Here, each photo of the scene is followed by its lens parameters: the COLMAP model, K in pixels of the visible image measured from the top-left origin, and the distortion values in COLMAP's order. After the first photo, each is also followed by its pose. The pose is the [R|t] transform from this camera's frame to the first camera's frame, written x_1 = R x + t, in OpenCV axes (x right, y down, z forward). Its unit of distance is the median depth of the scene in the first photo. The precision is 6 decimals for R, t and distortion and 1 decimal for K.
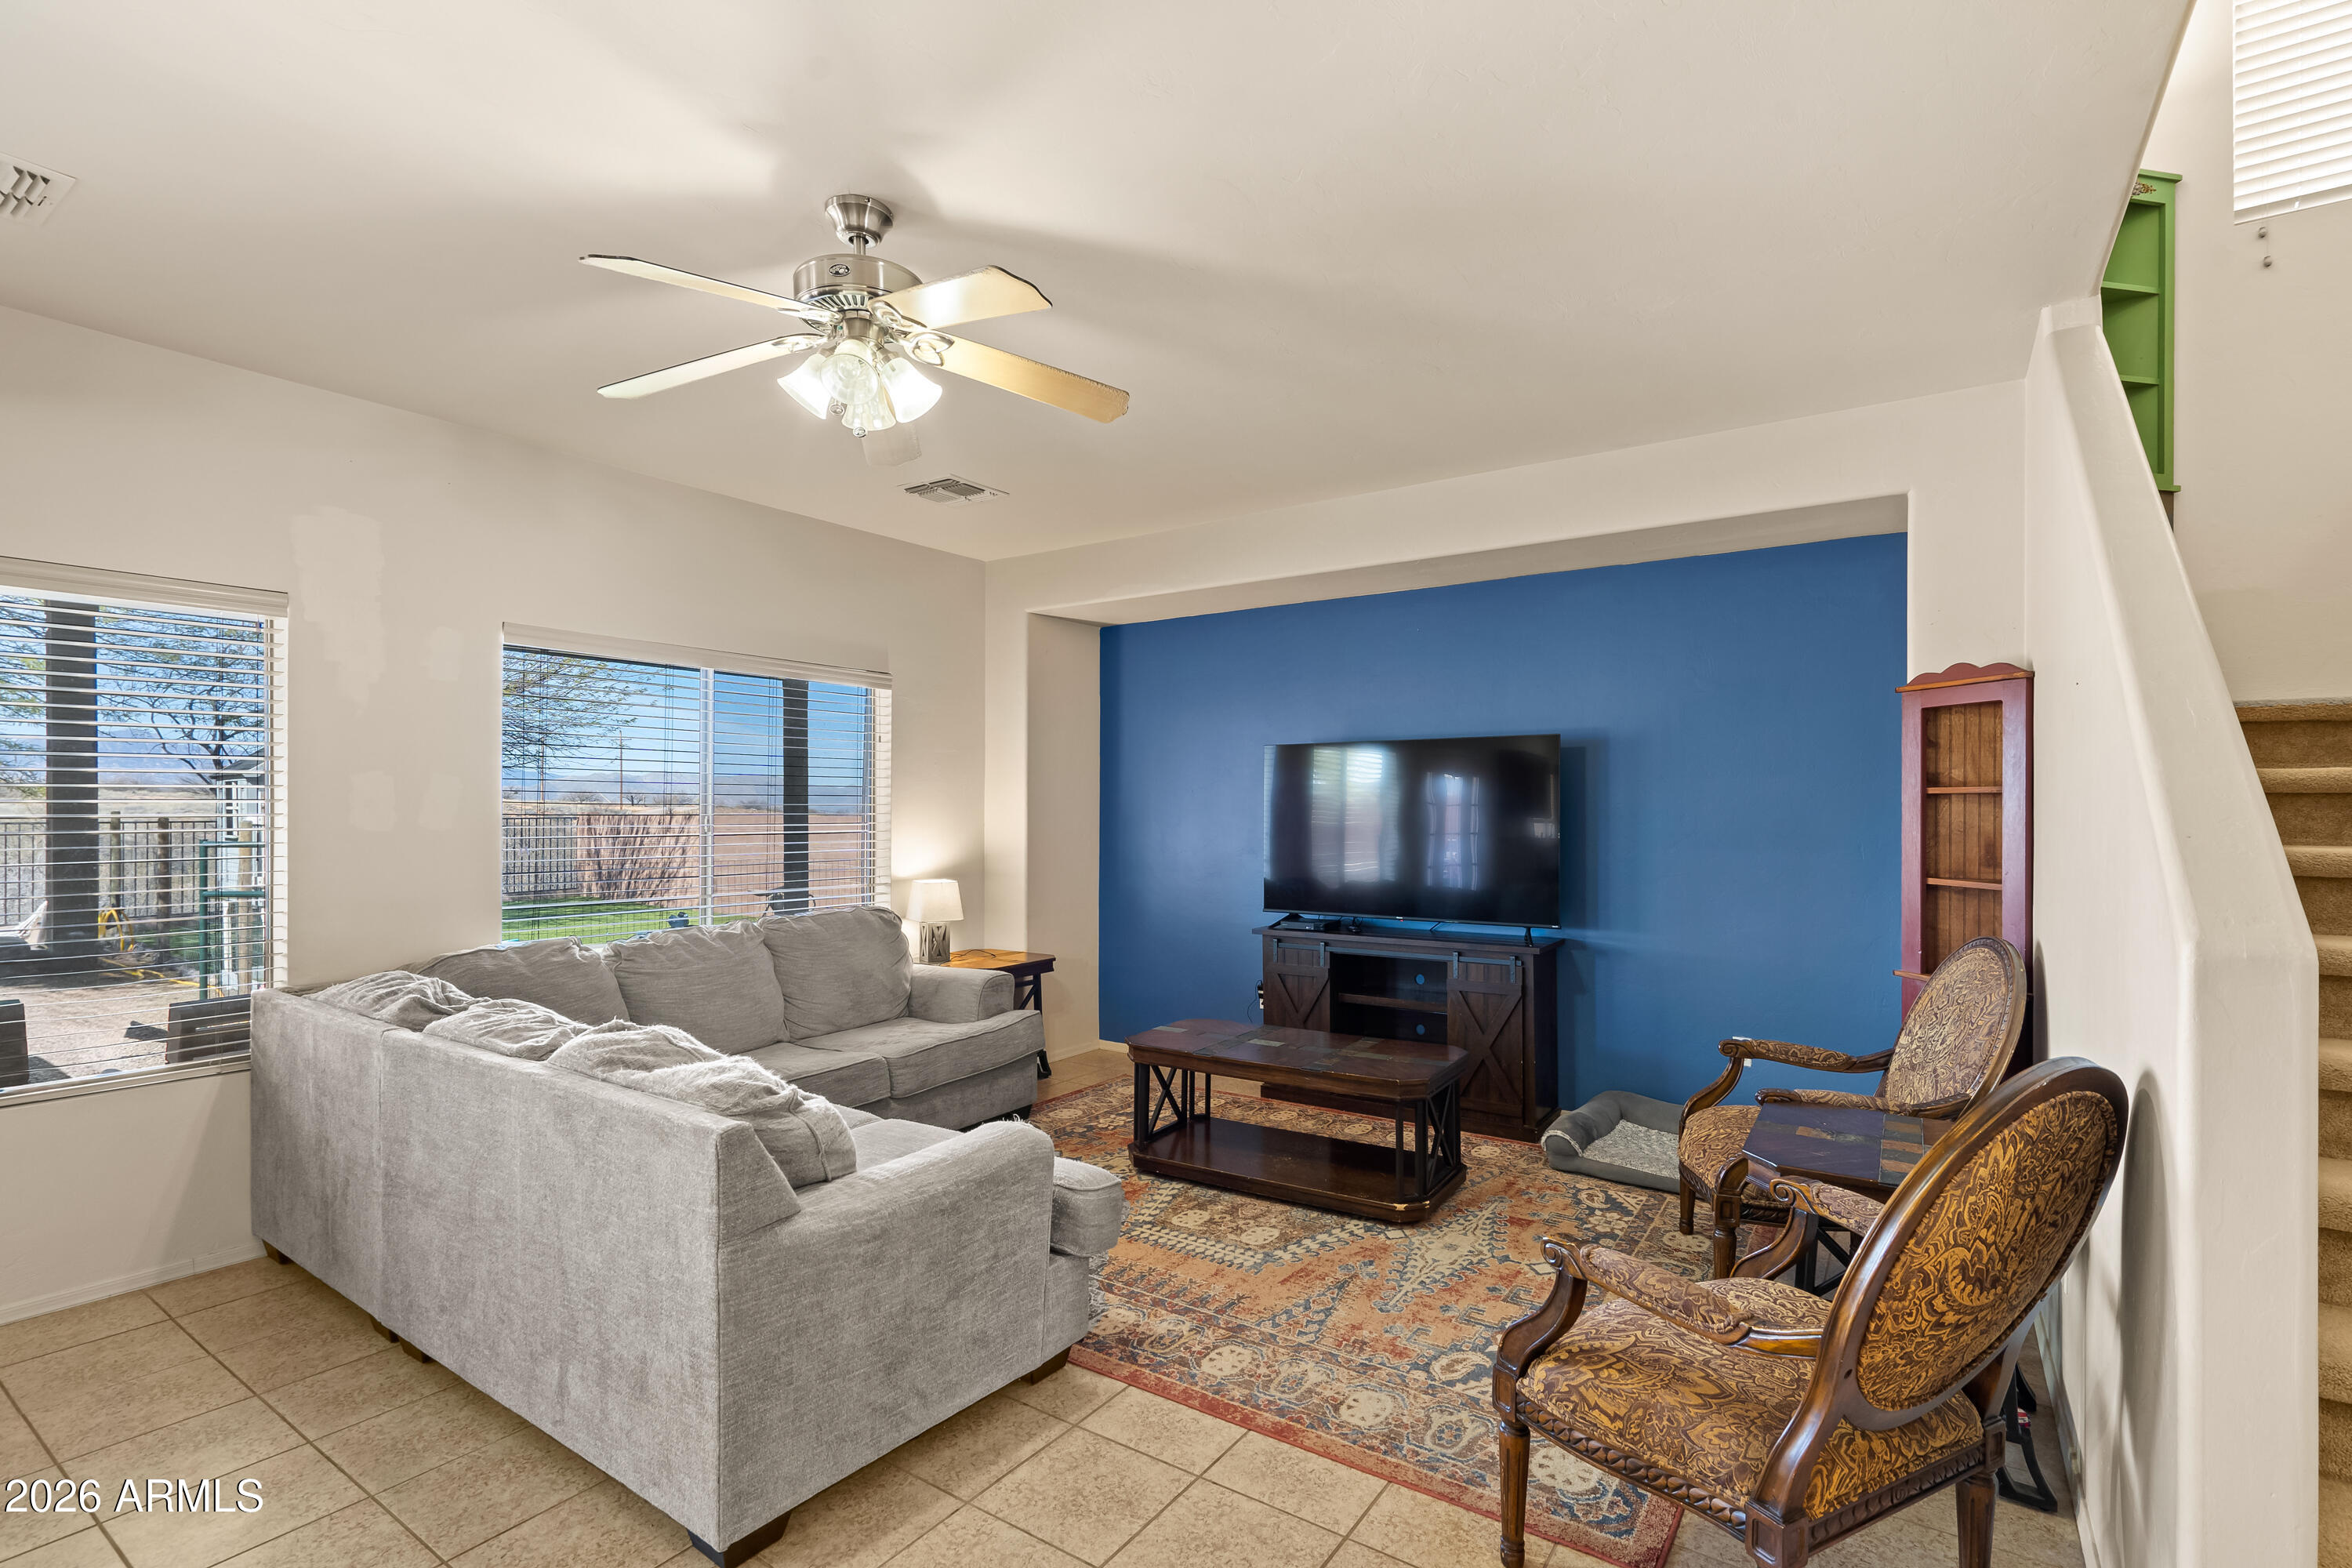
lens RADIAL K [[1083.3, 0, 1168.0], [0, 1083.3, 807.7], [0, 0, 1]] dist [-0.010706, 0.000074]
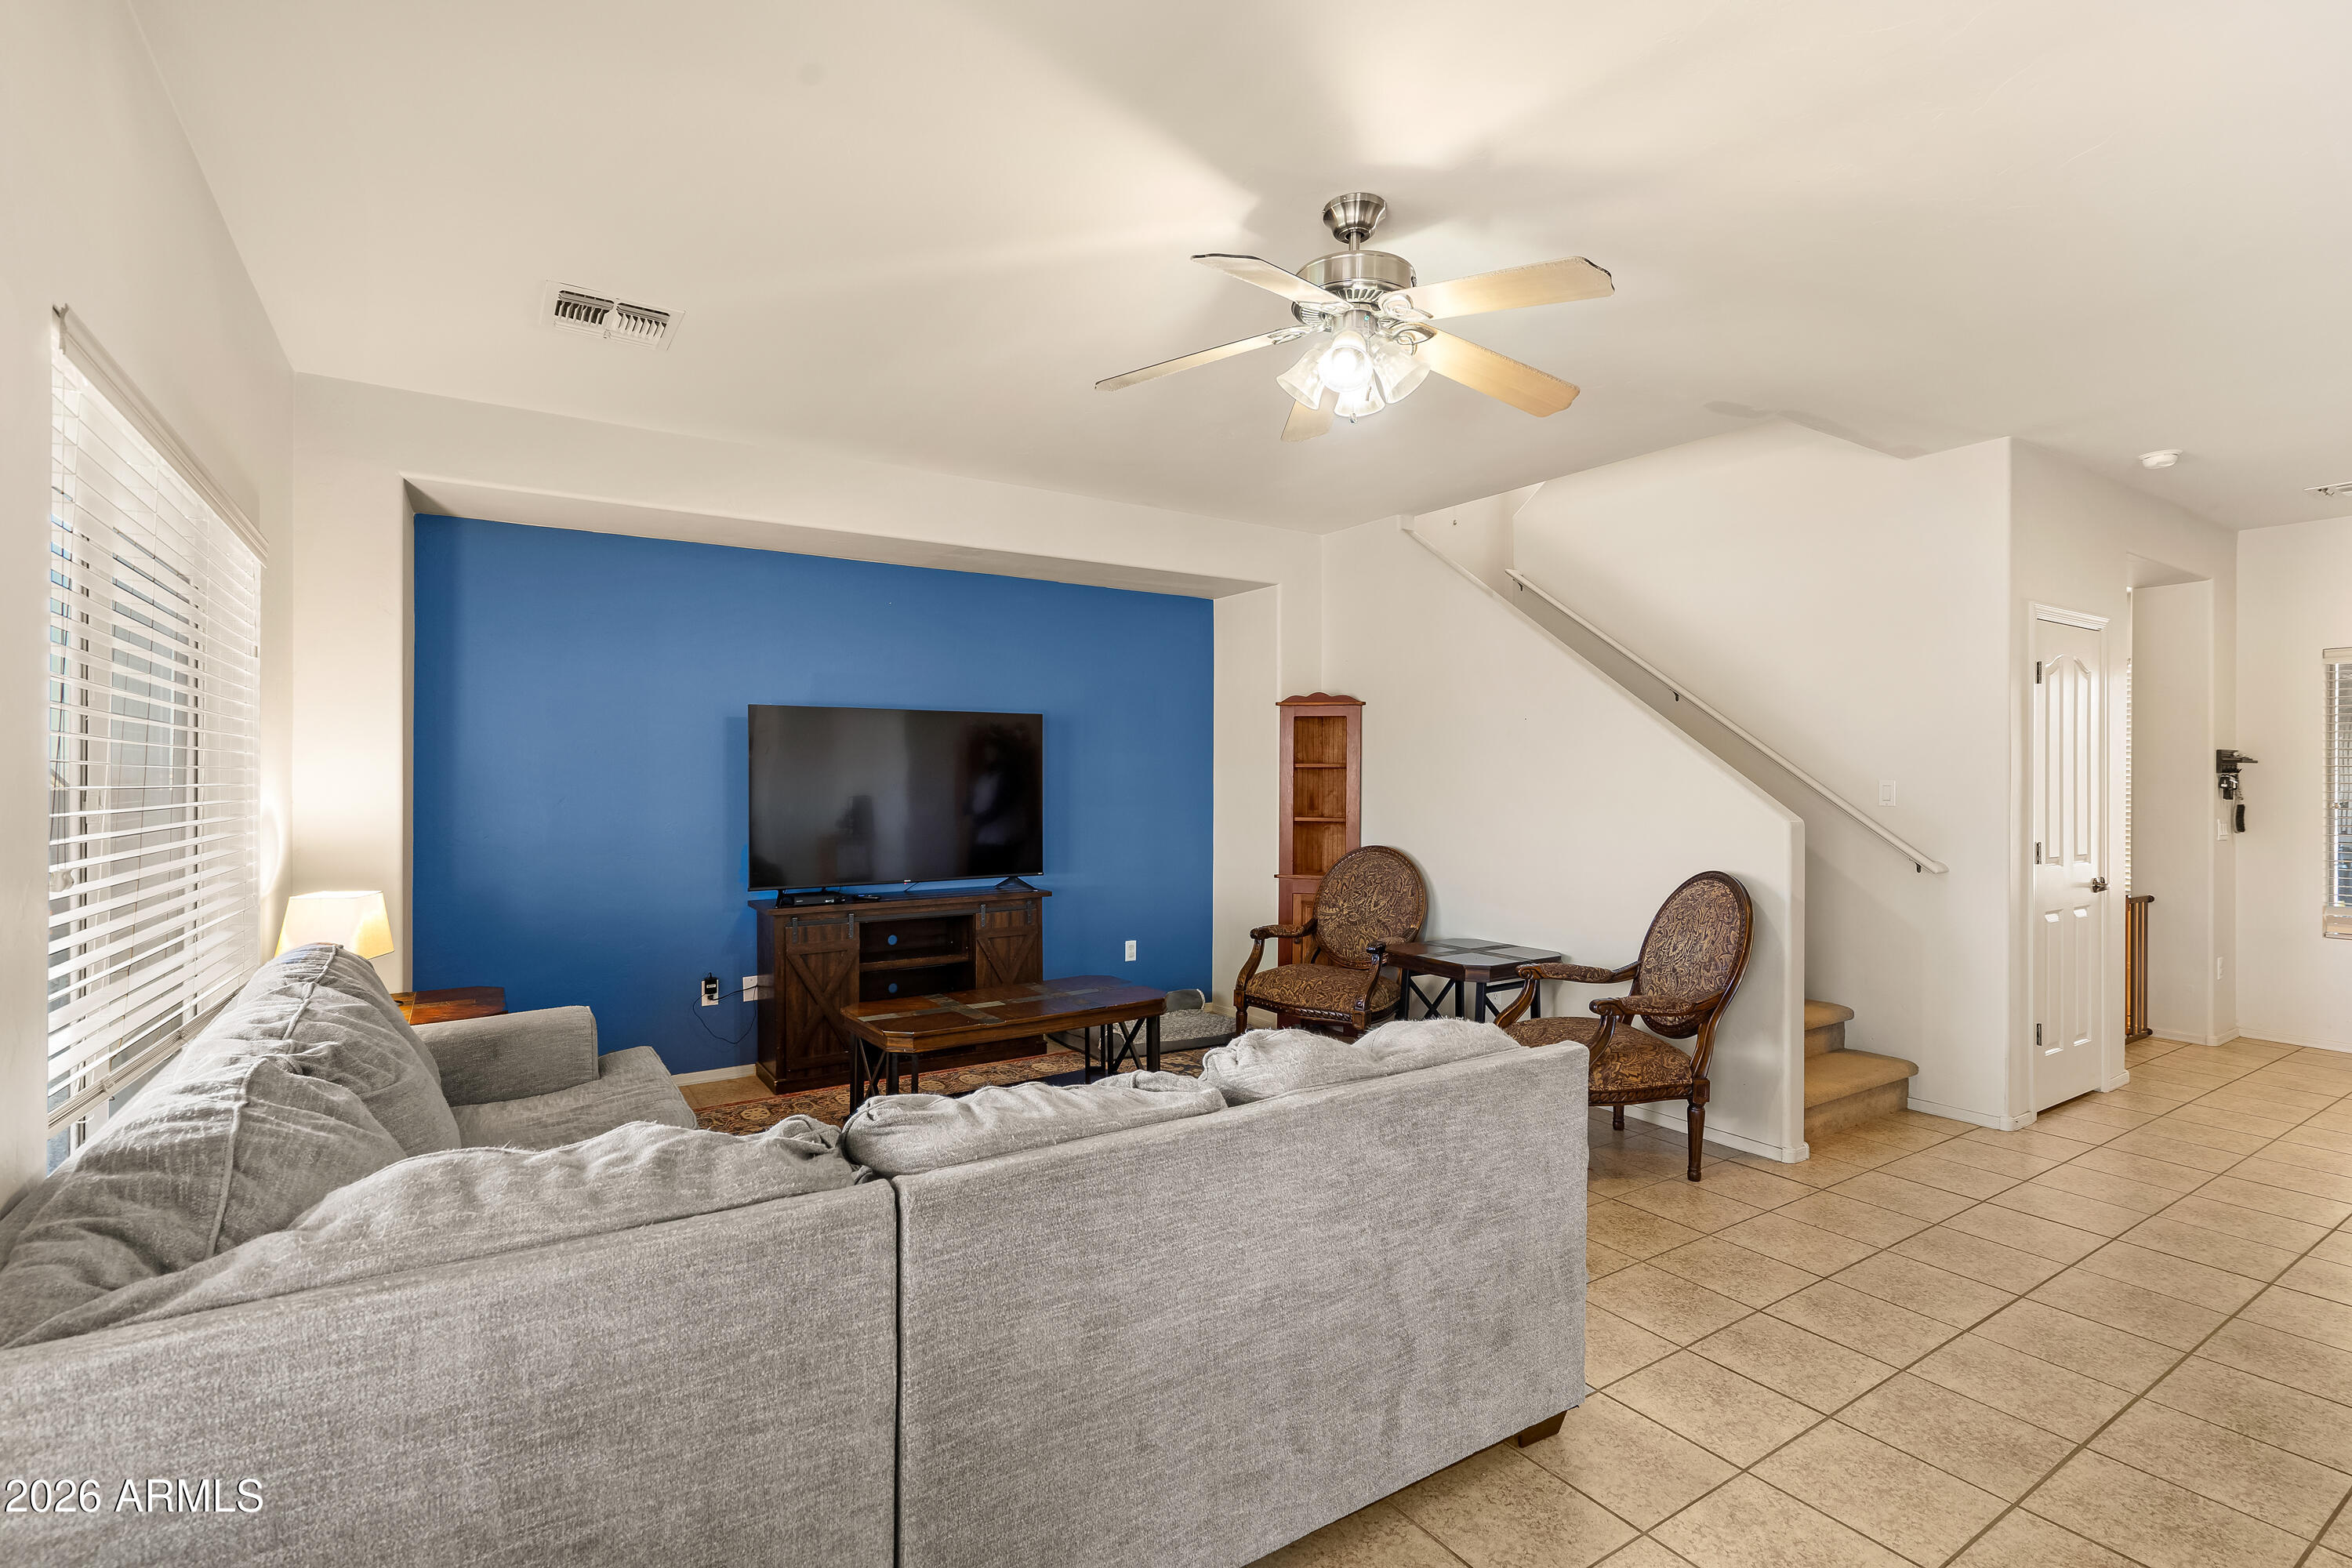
lens RADIAL K [[1083.3, 0, 1179.5], [0, 1083.3, 780.2], [0, 0, 1]] dist [-0.010706, 0.000074]
pose [[0.392721, 0.003104, 0.919652, -1.013666], [-0.002540, 0.999994, -0.002291, 0.010912], [-0.919654, -0.001436, 0.392727, 0.564265]]
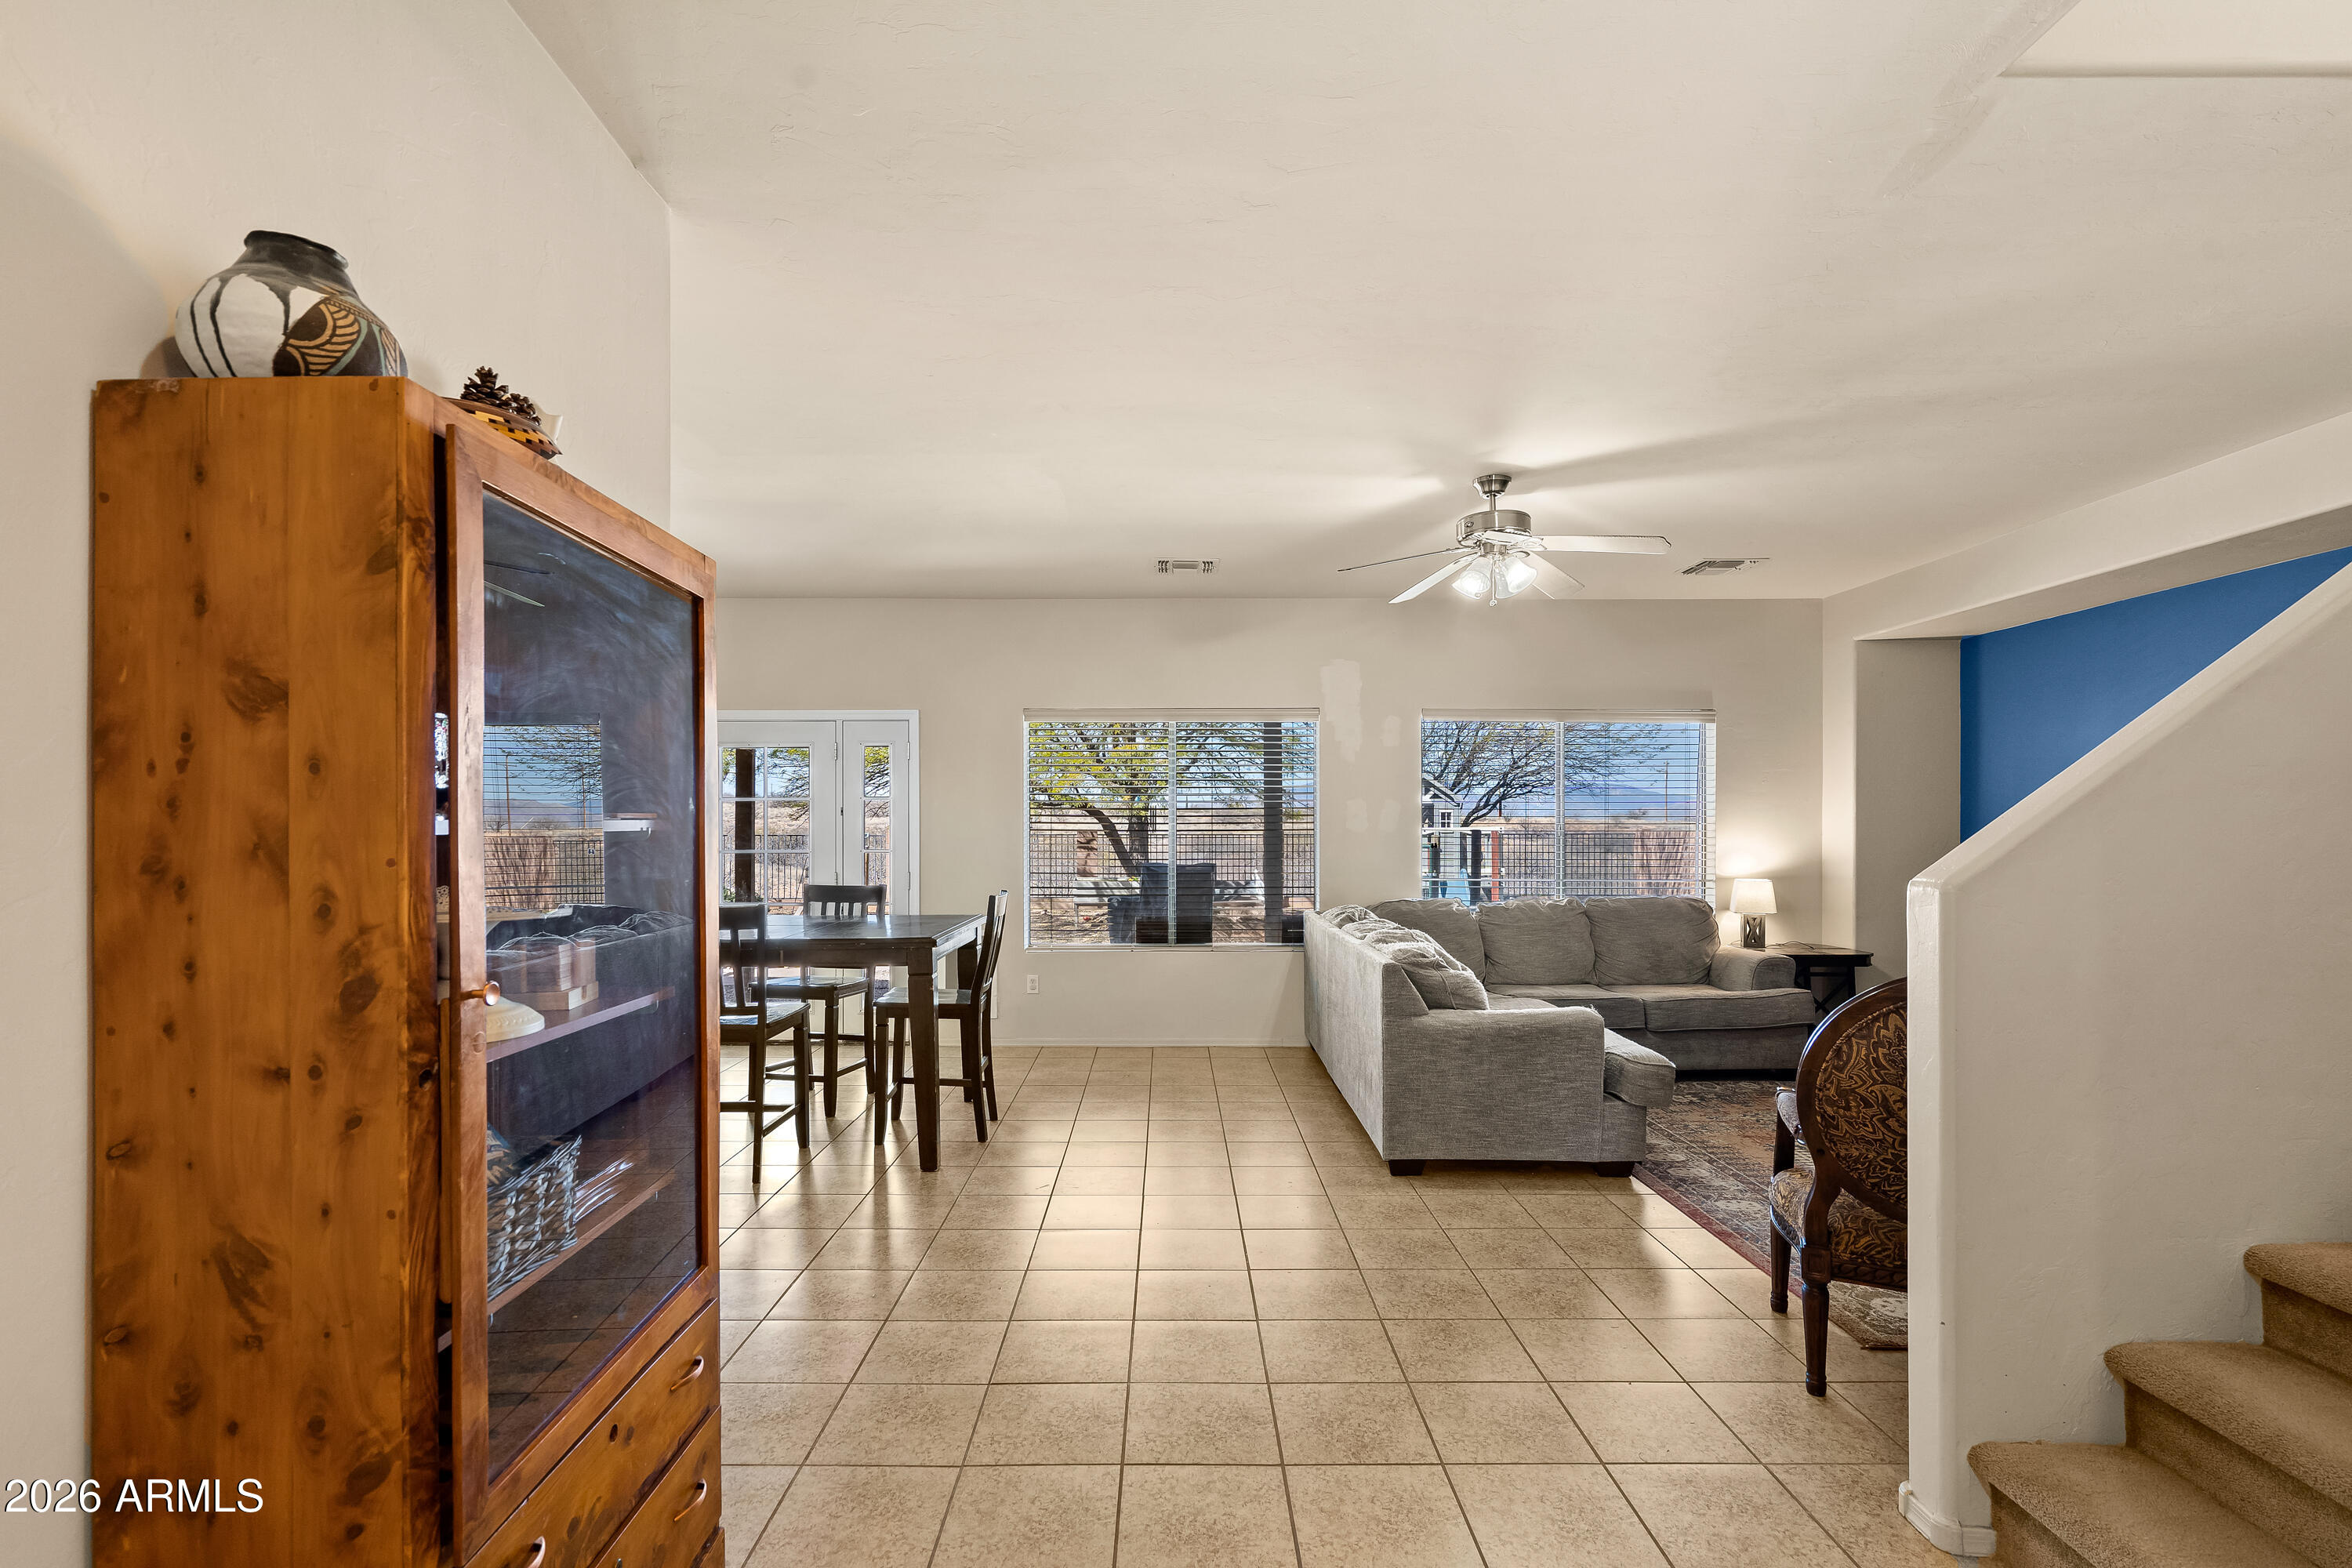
lens RADIAL K [[1083.3, 0, 1172.6], [0, 1083.3, 805.2], [0, 0, 1]] dist [-0.010706, 0.000074]
pose [[0.568274, -0.018647, -0.822628, 0.668857], [0.000441, 0.999750, -0.022358, 0.019554], [0.822840, 0.012343, 0.568140, -0.341426]]
